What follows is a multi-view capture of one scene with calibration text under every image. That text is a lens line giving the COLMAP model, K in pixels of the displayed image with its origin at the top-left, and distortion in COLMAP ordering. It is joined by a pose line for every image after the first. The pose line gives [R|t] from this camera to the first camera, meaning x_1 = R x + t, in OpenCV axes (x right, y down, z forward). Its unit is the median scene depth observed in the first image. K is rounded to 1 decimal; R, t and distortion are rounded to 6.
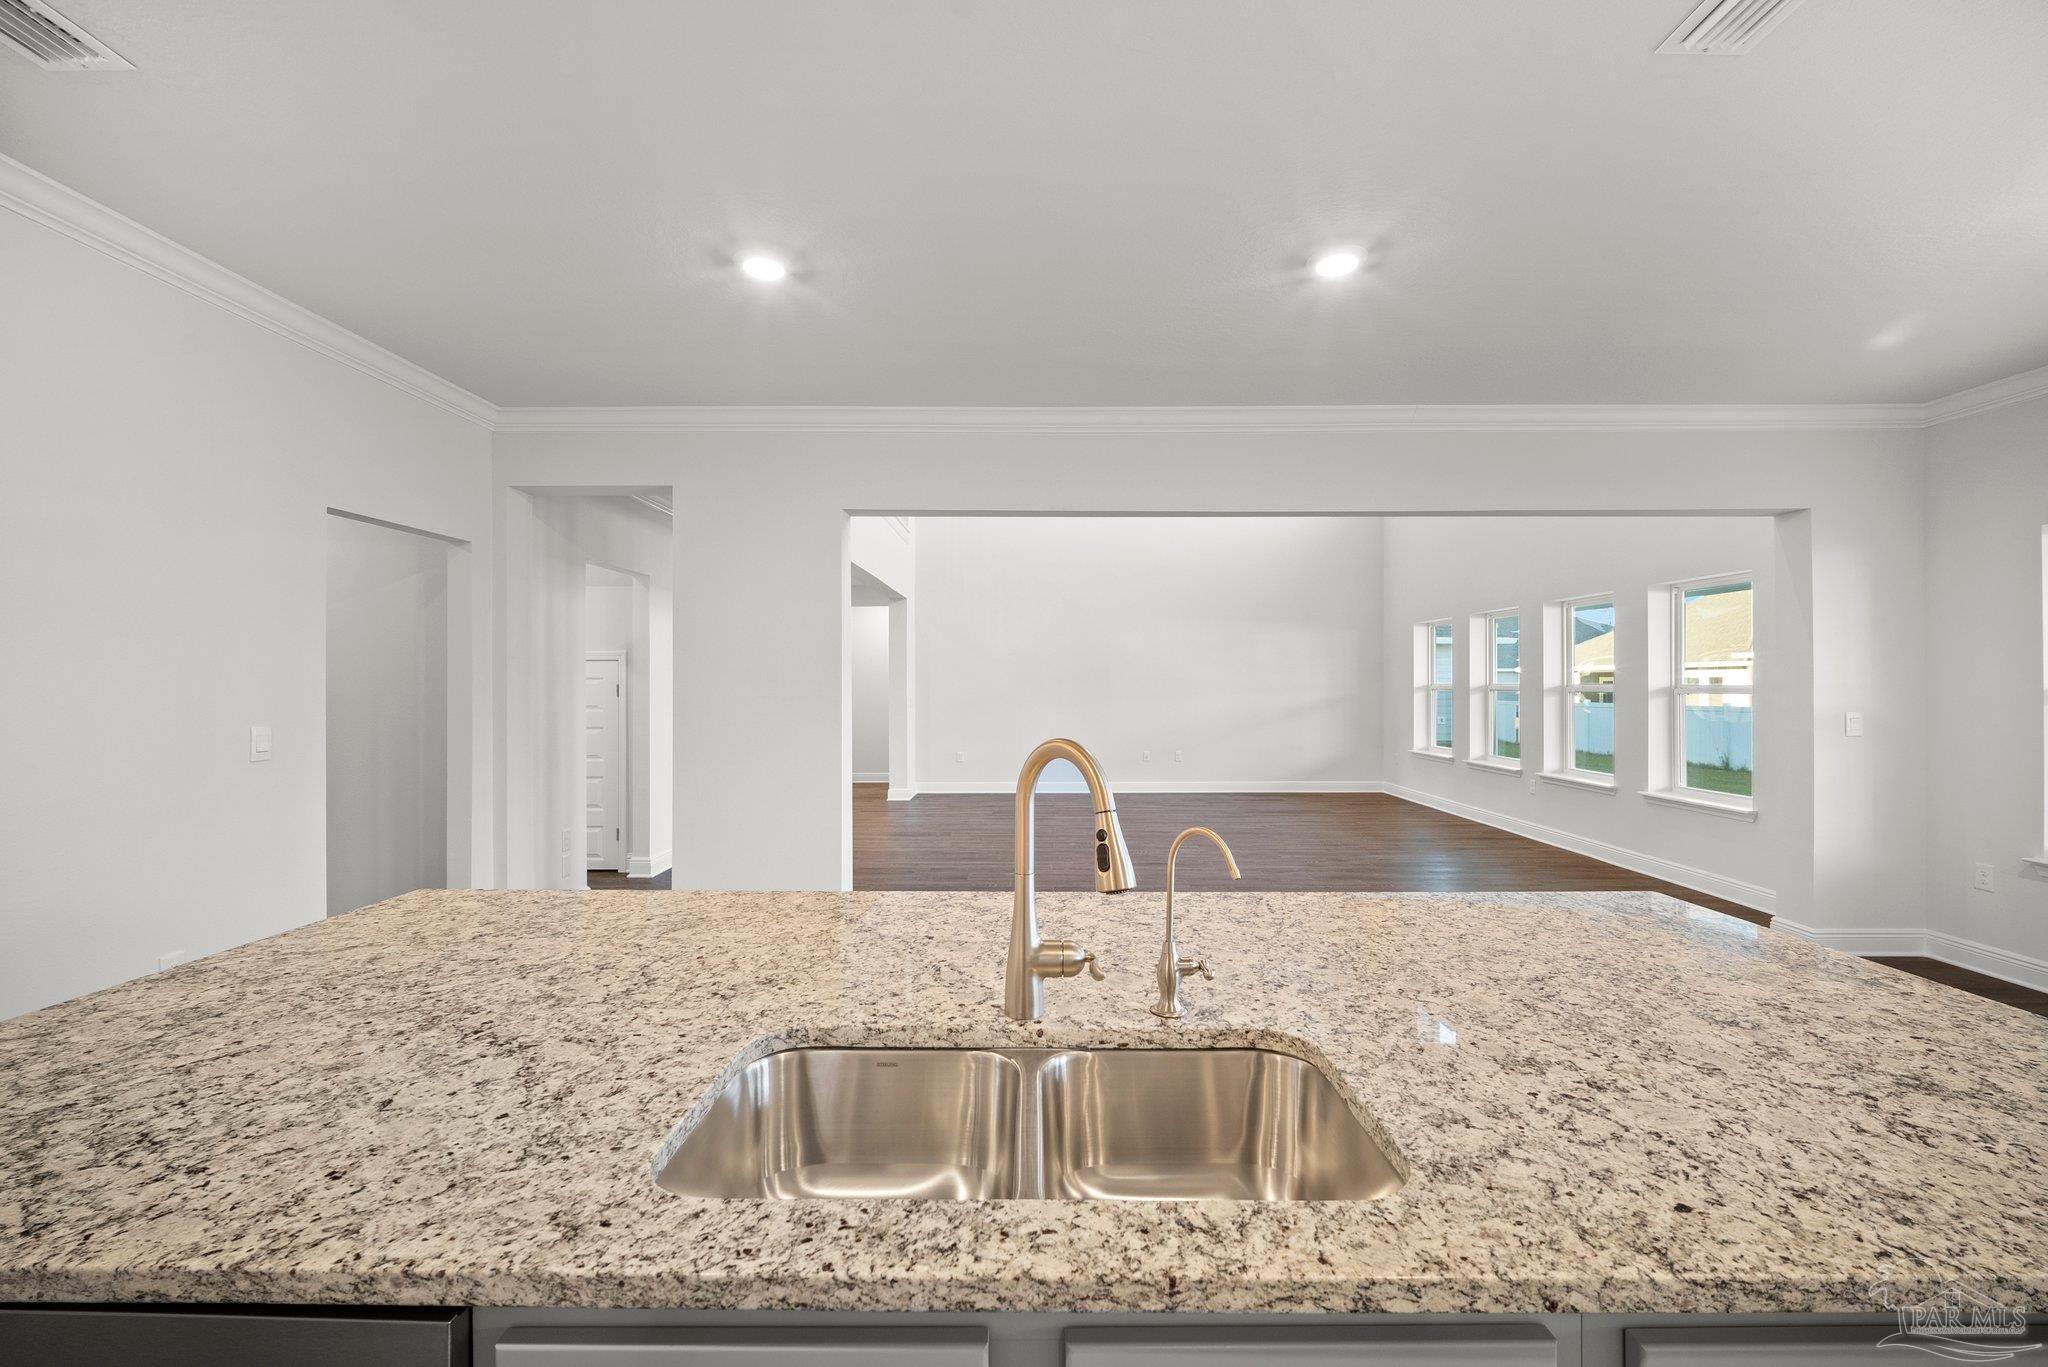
lens RADIAL K [[837.2, 0, 1024.0], [0, 837.2, 683.5], [0, 0, 1]] dist [0.000227, 0.000172]
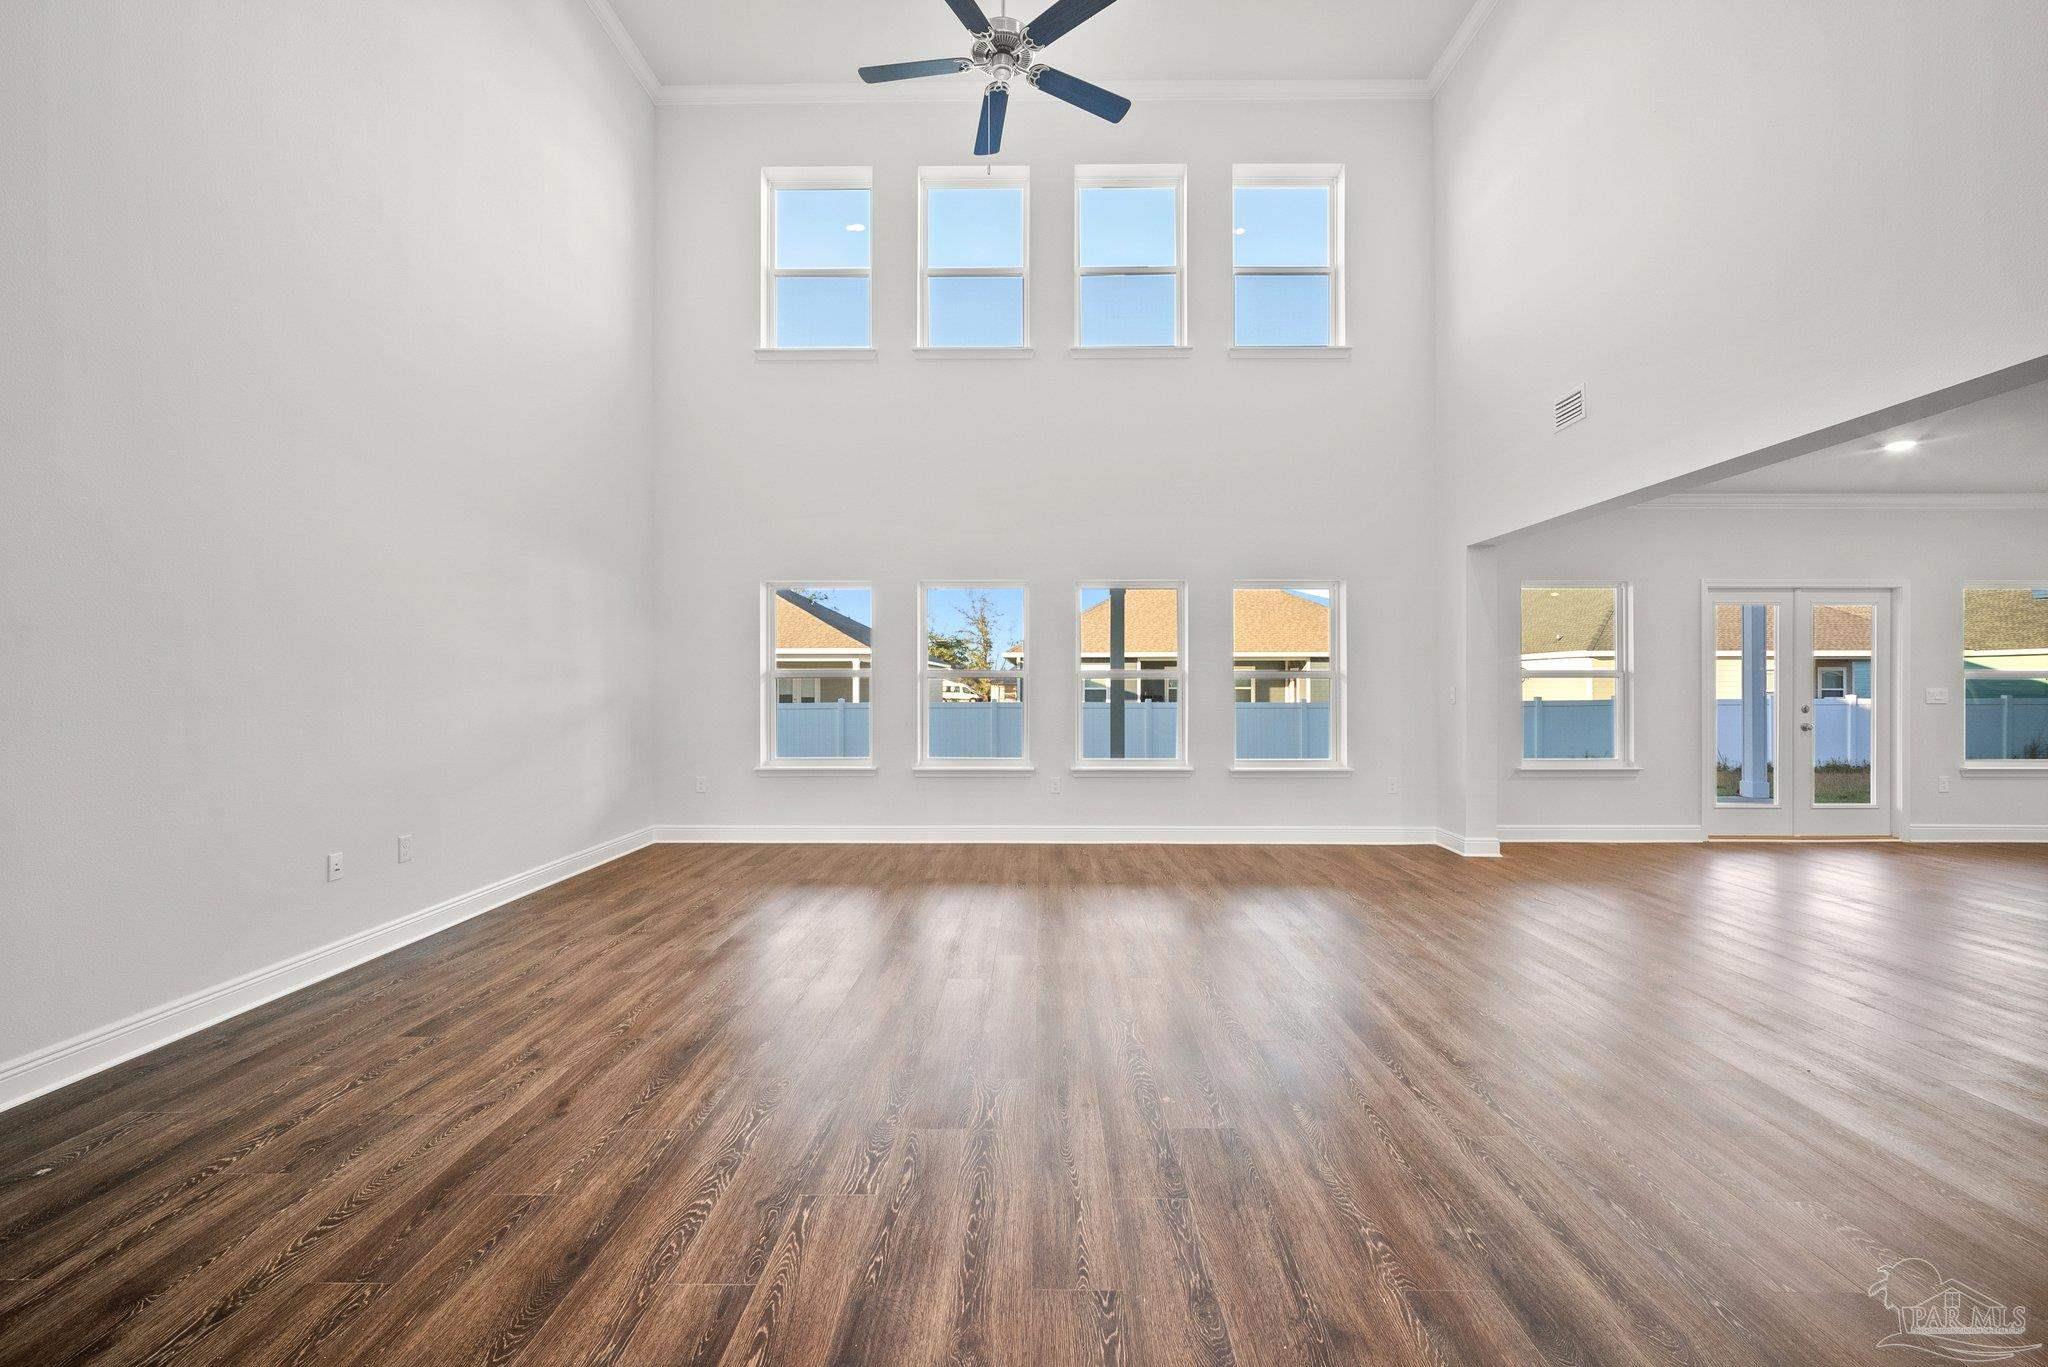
lens RADIAL K [[854.3, 0, 1024.0], [0, 854.3, 683.5], [0, 0, 1]] dist [-0.000041, 0.000085]
pose [[-0.008333, 0.001311, 0.999964, -0.288251], [0.000765, 0.999999, -0.001305, 0.017630], [-0.999965, 0.000754, -0.008334, 1.005596]]
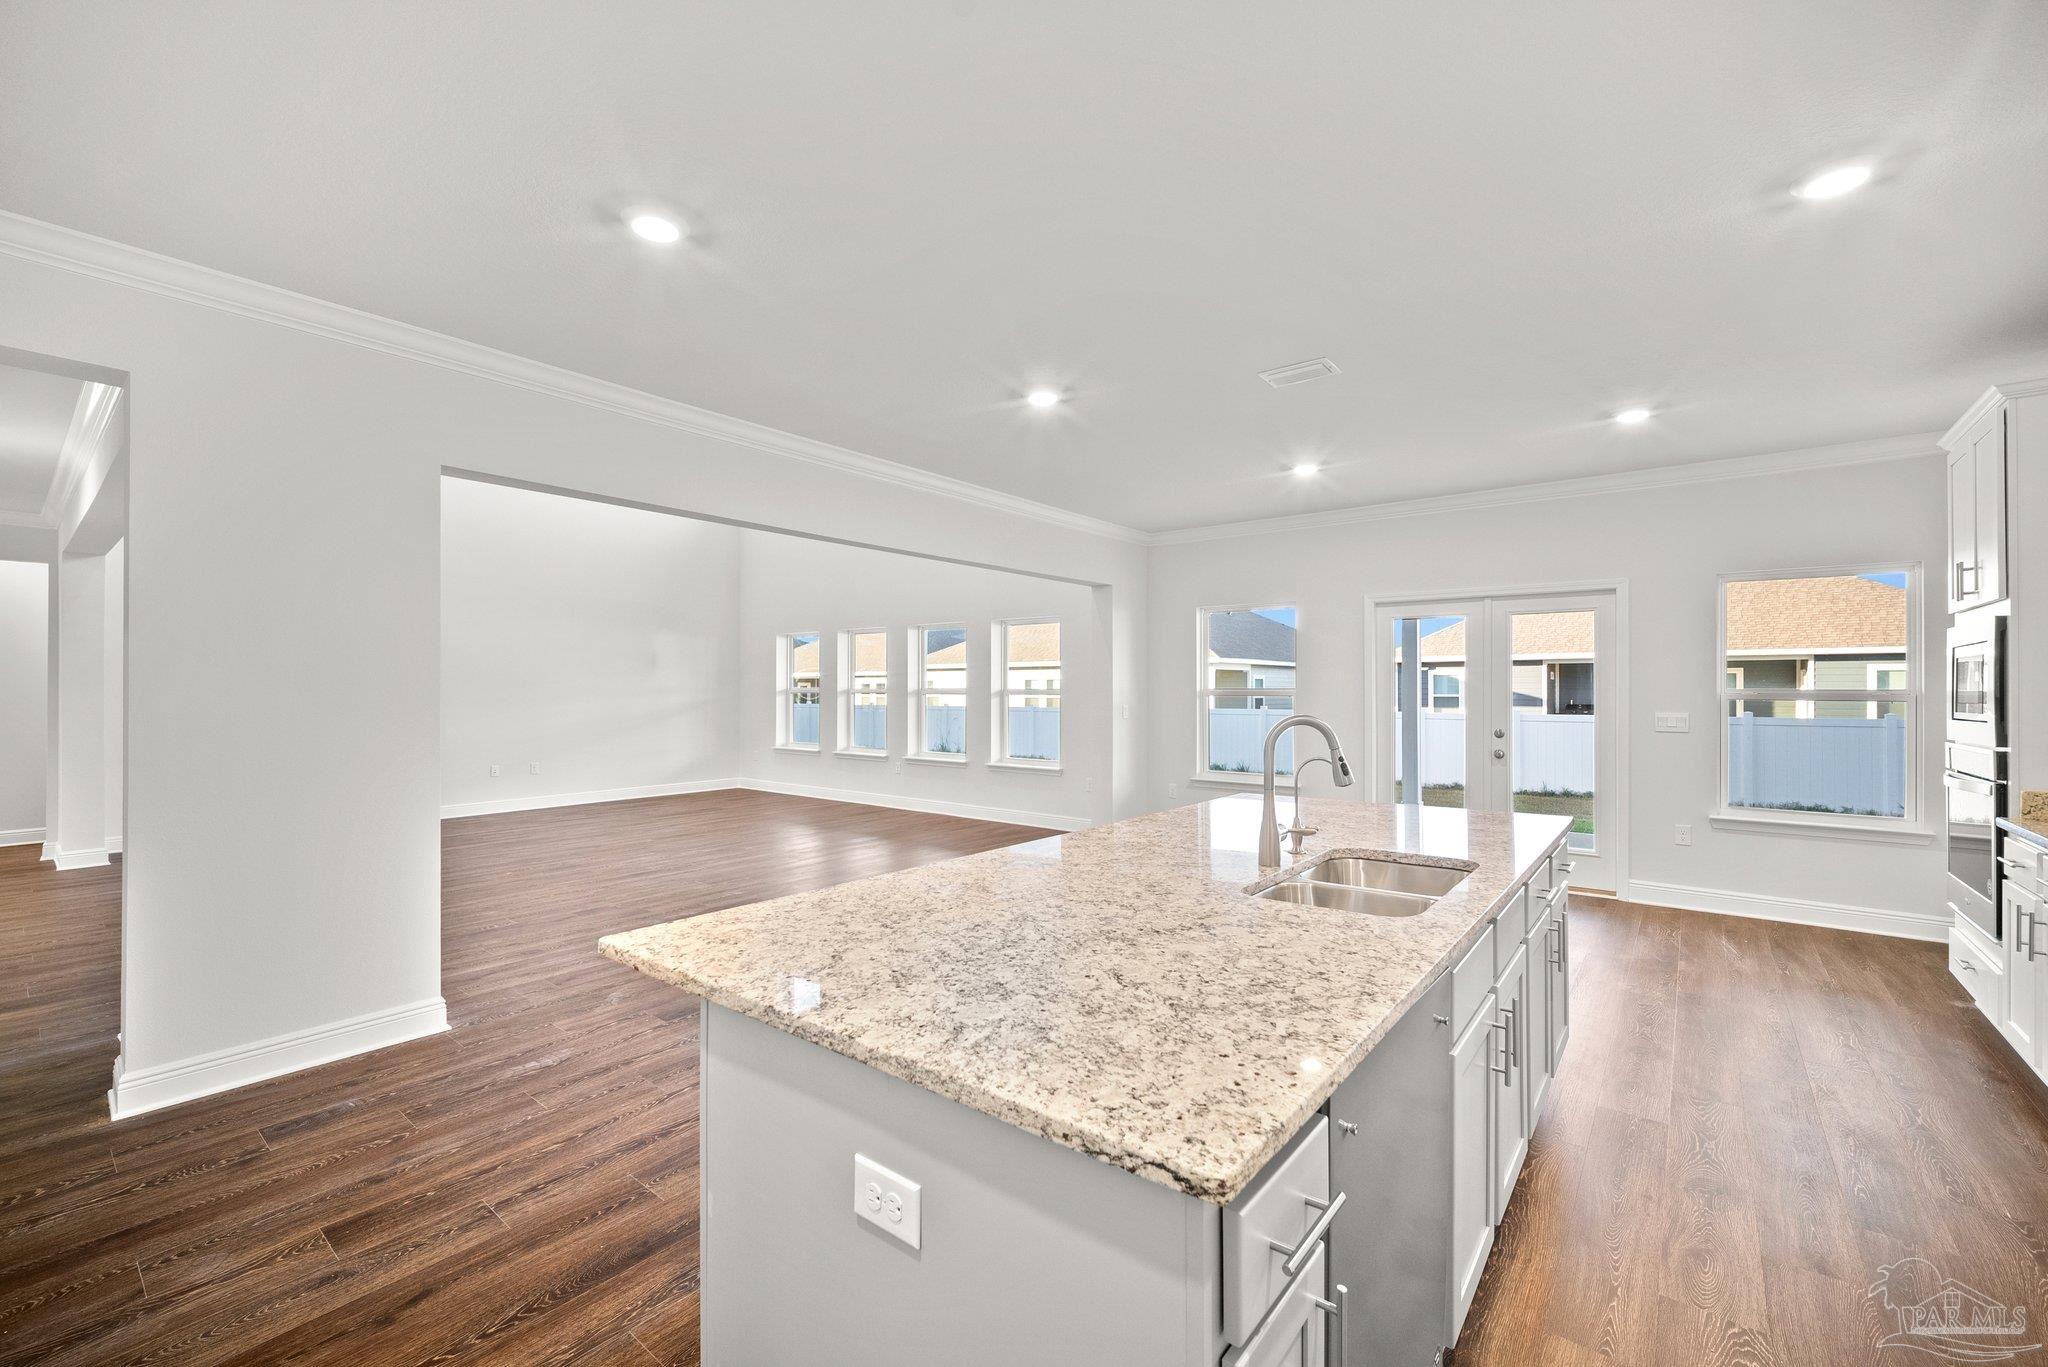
lens RADIAL K [[837.2, 0, 1024.0], [0, 837.2, 683.5], [0, 0, 1]] dist [0.000227, 0.000172]
pose [[0.617216, 0.003005, 0.786788, -0.276837], [0.000350, 0.999992, -0.004094, 0.000561], [-0.786793, 0.002802, 0.617210, 0.044316]]
